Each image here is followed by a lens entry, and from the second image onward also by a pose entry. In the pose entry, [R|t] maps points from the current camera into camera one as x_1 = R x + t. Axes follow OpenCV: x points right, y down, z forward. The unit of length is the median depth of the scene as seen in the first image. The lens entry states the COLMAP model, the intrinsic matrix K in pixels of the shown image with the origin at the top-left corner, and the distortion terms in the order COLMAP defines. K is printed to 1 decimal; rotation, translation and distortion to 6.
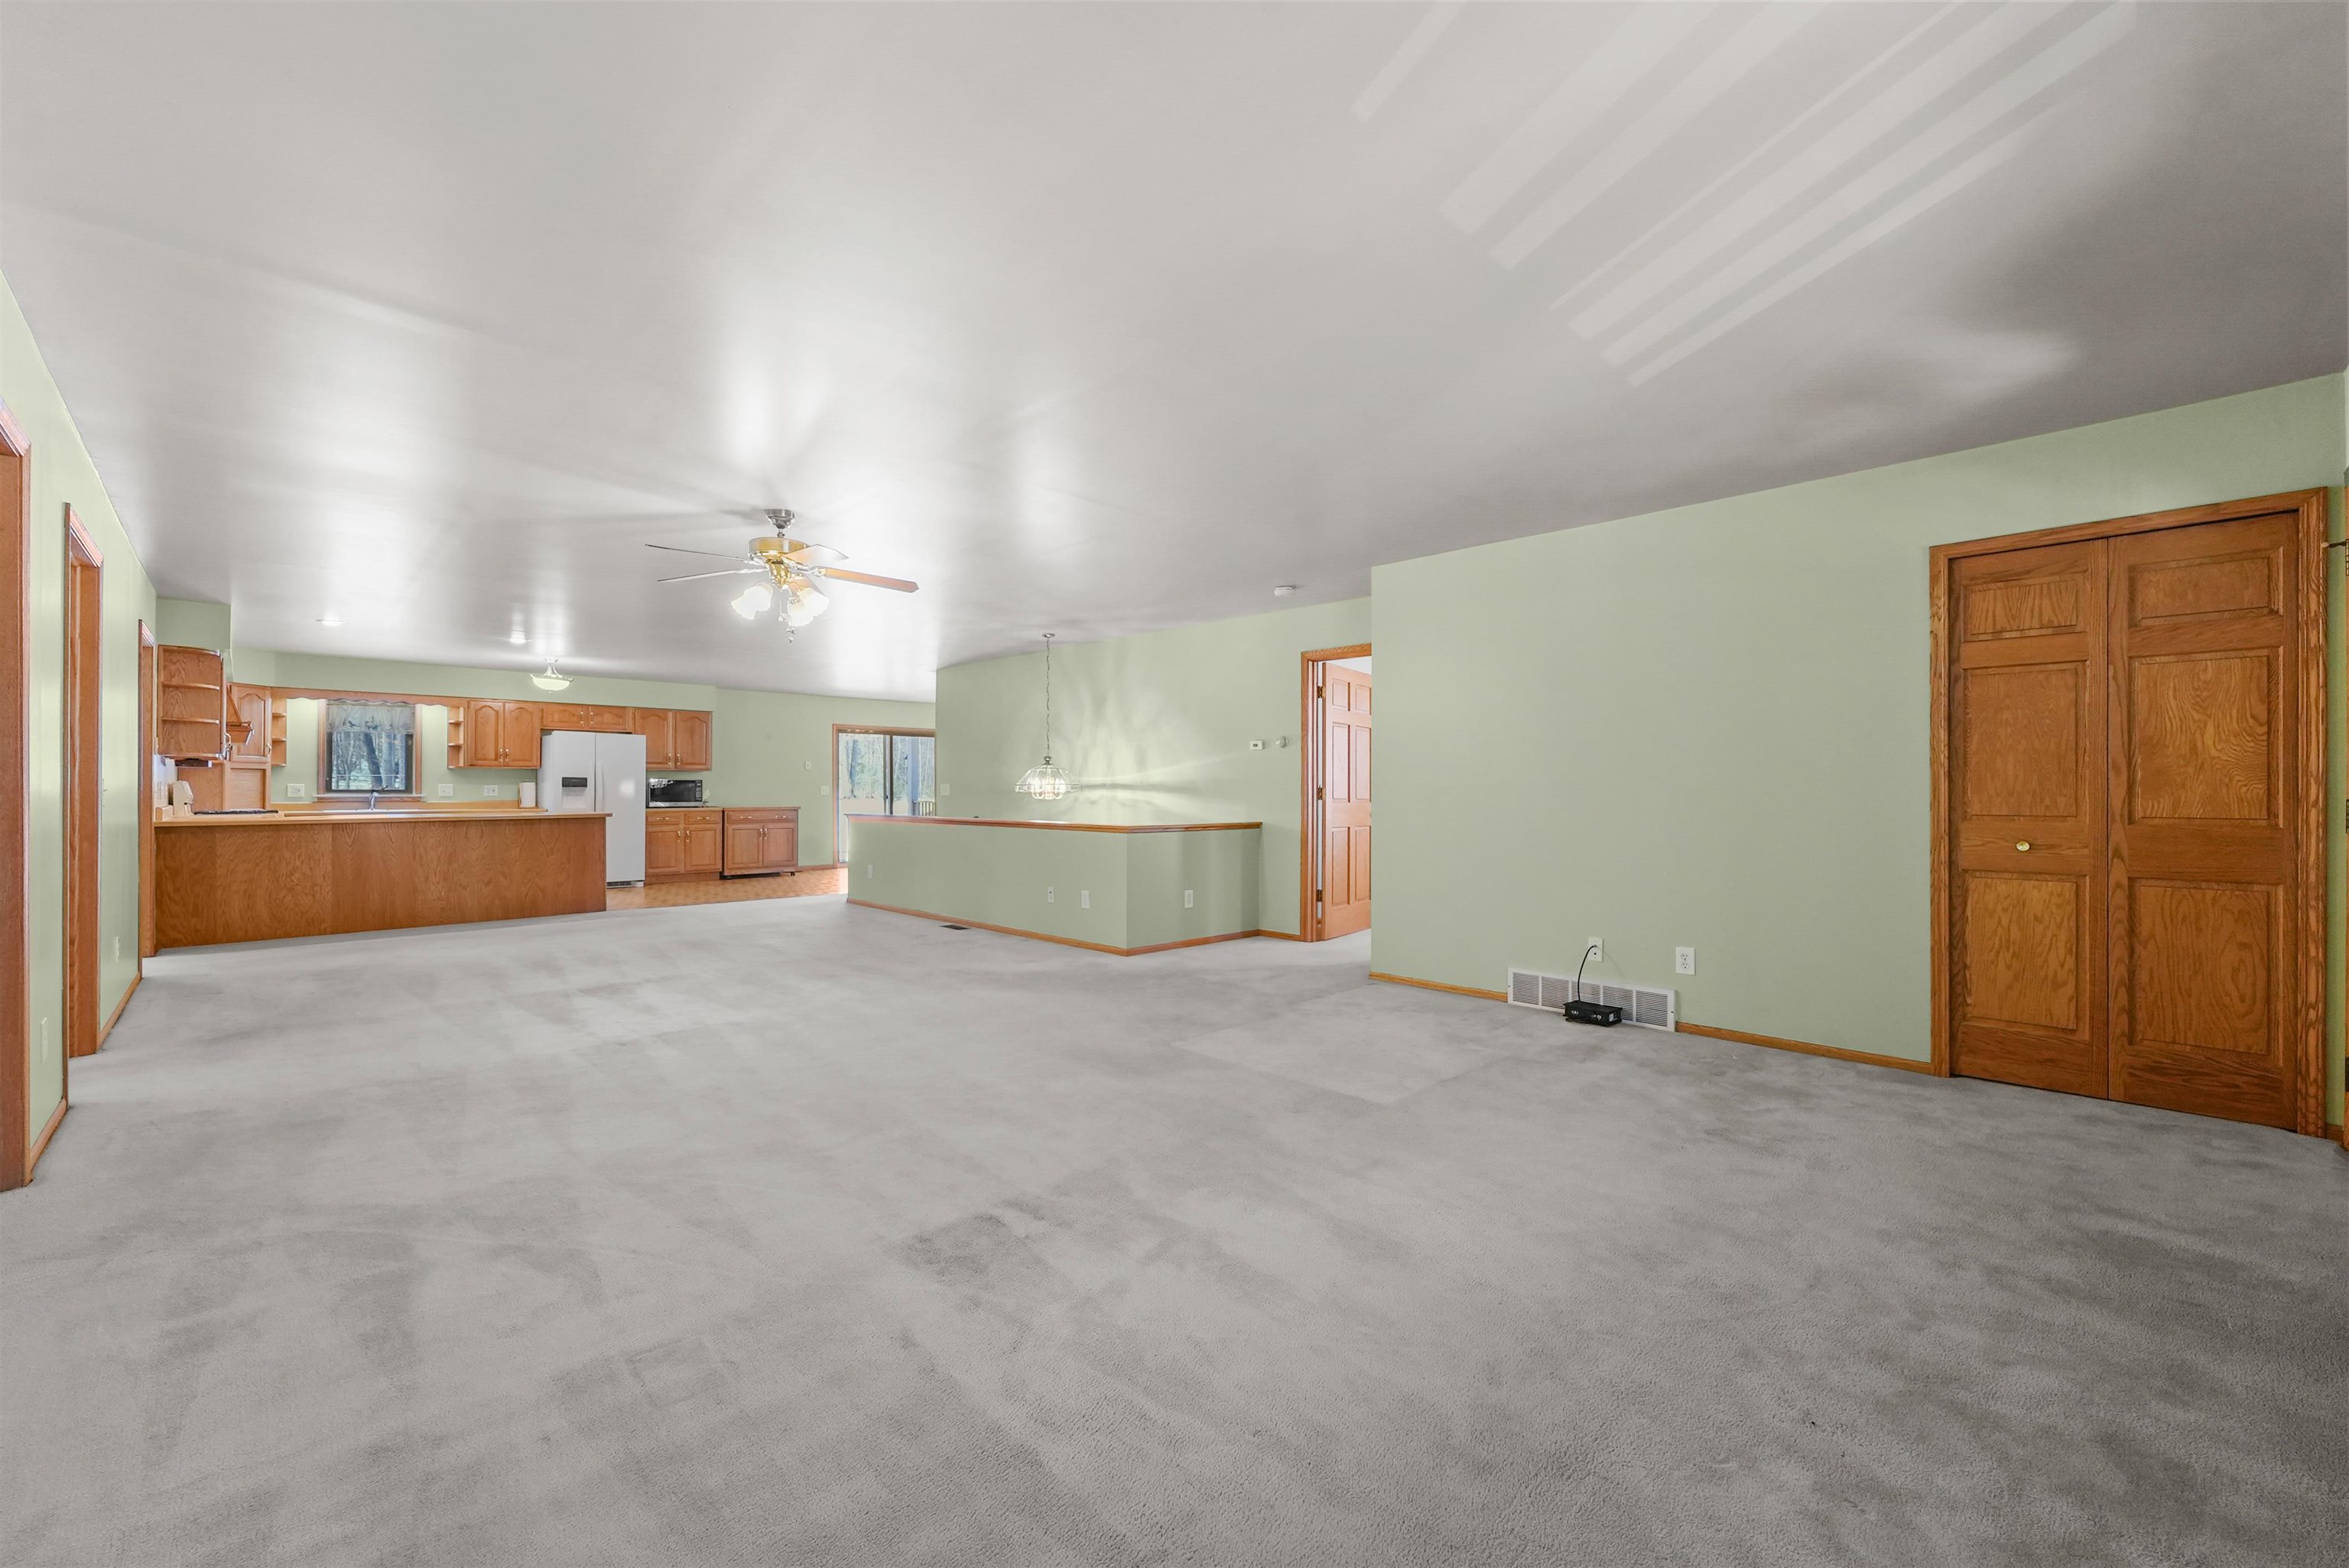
lens RADIAL K [[943.2, 0, 1186.8], [0, 943.2, 788.2], [0, 0, 1]] dist [0.001500, 0.000050]
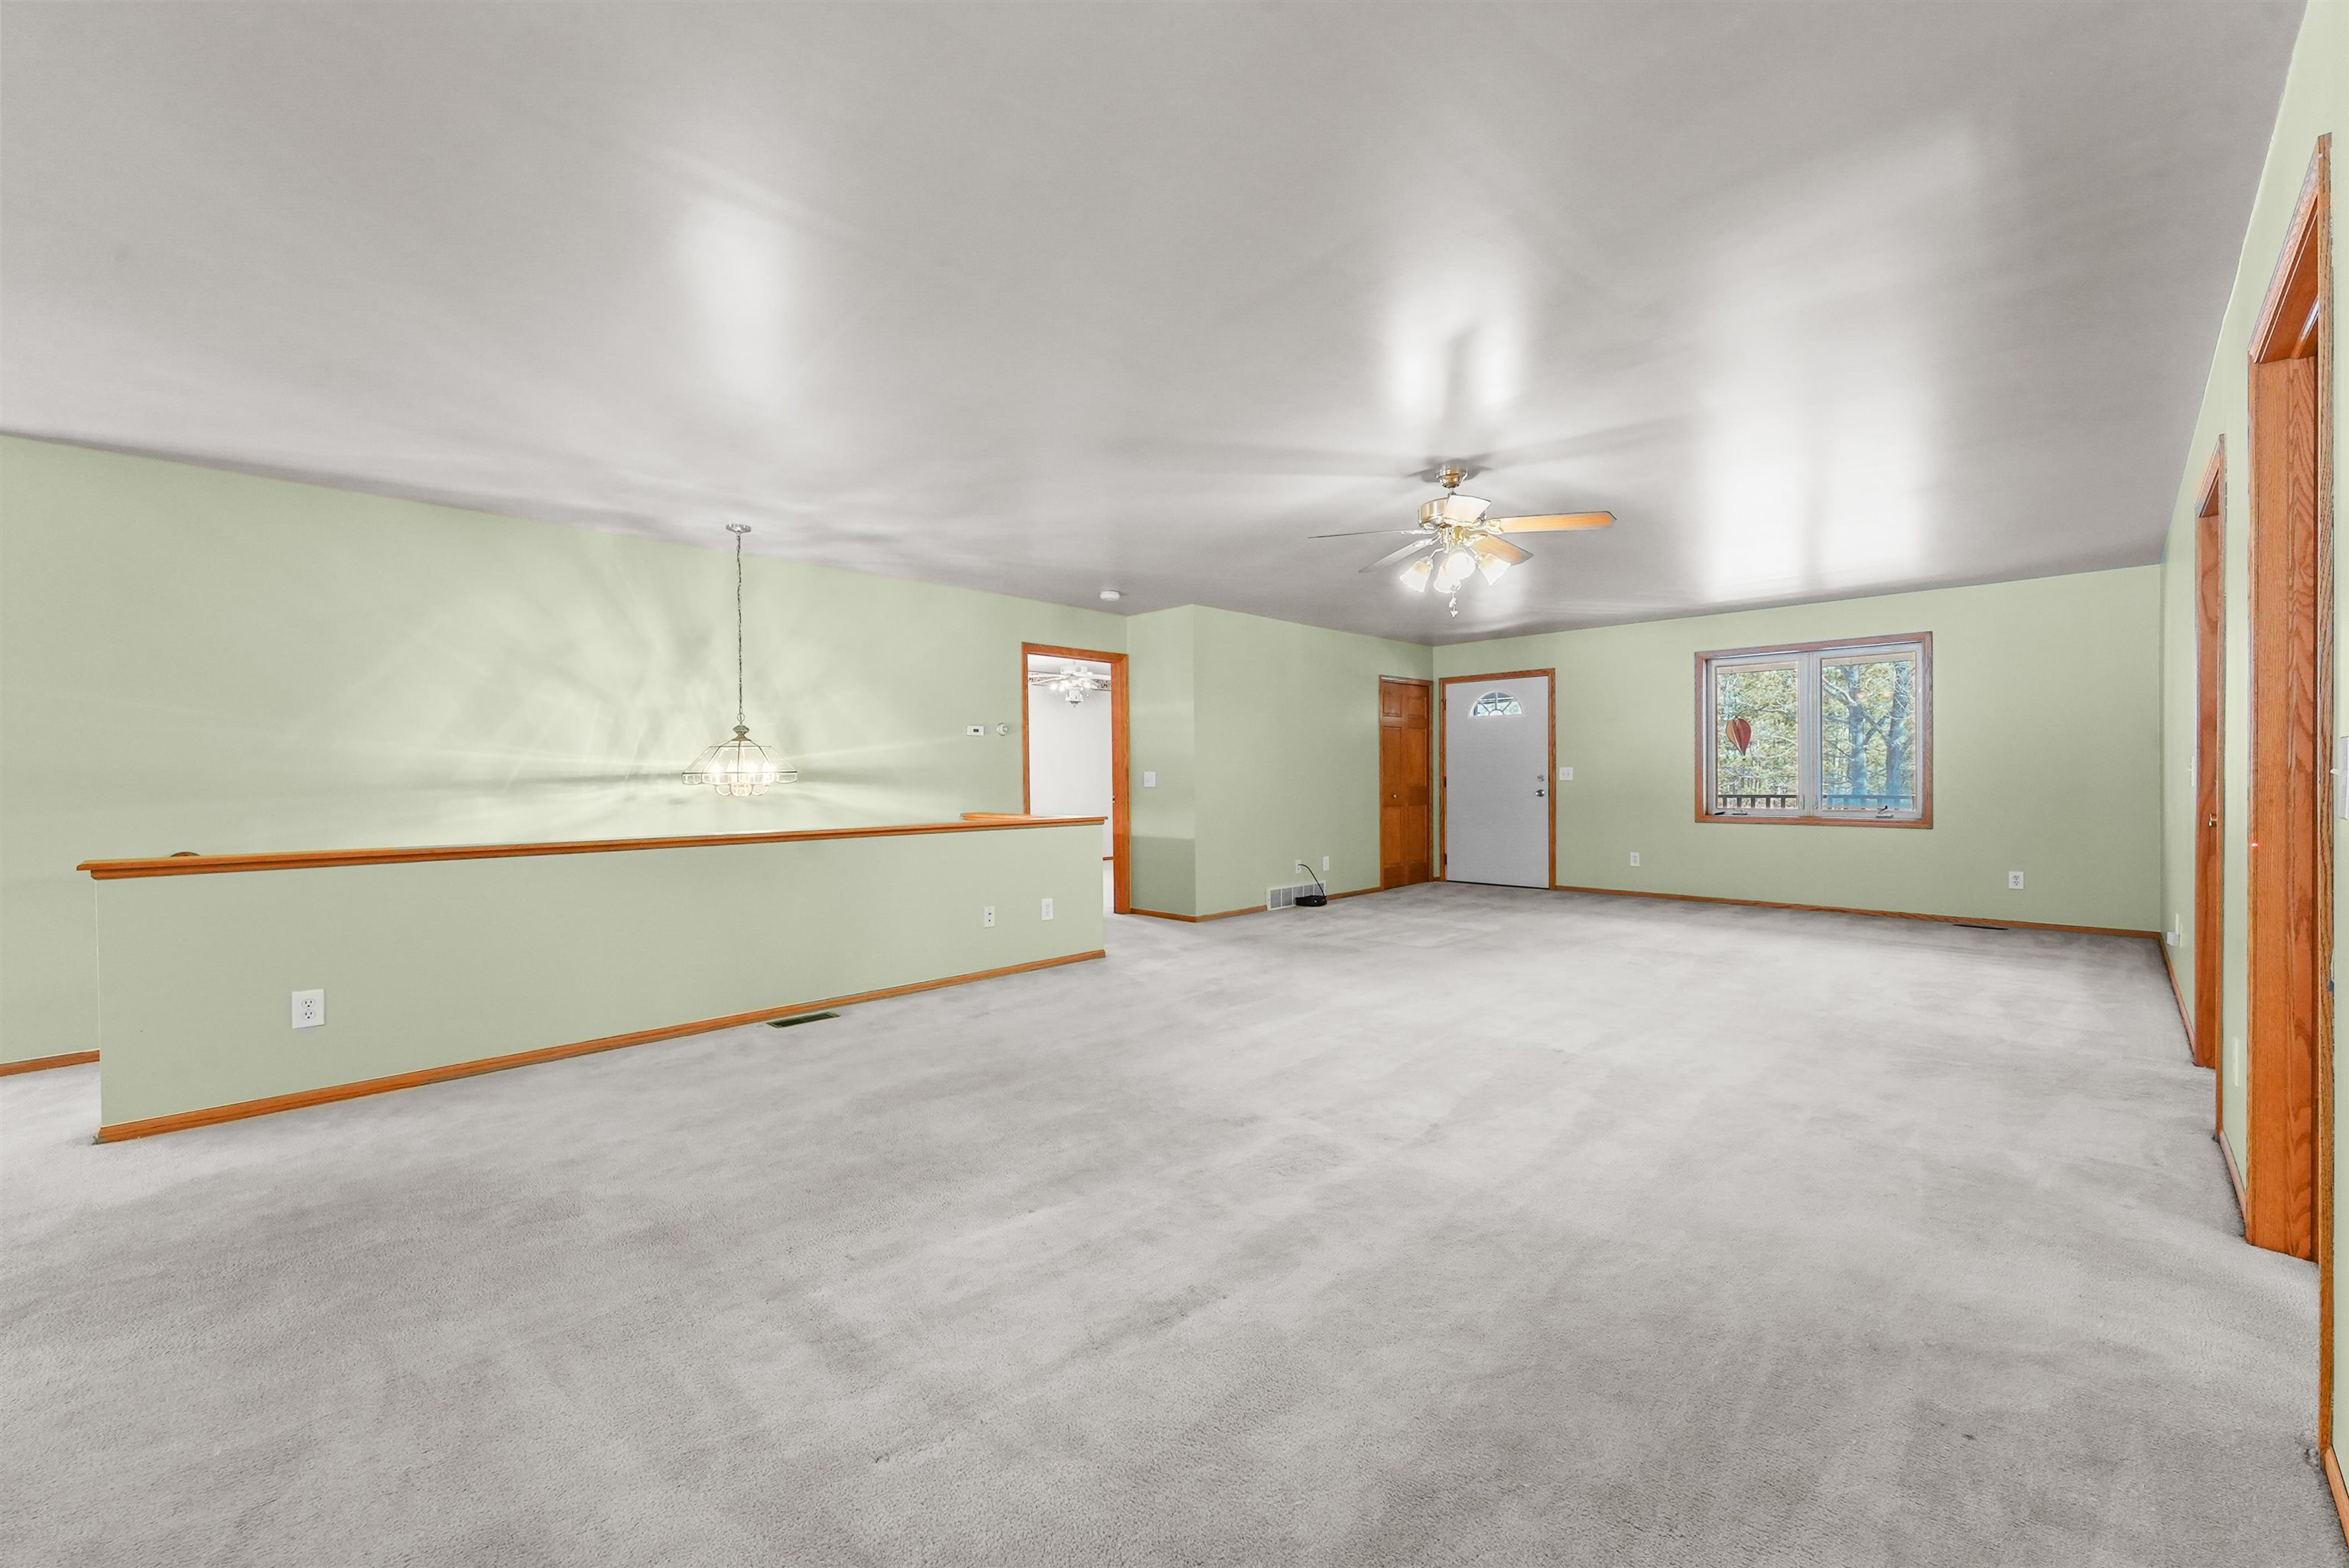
lens RADIAL K [[943.2, 0, 1192.3], [0, 943.2, 787.6], [0, 0, 1]] dist [0.001500, 0.000050]
pose [[-0.024062, -0.002936, 0.999706, -0.874450], [0.013513, 0.999903, 0.003262, 0.010829], [-0.999619, 0.013587, -0.024020, 0.825176]]
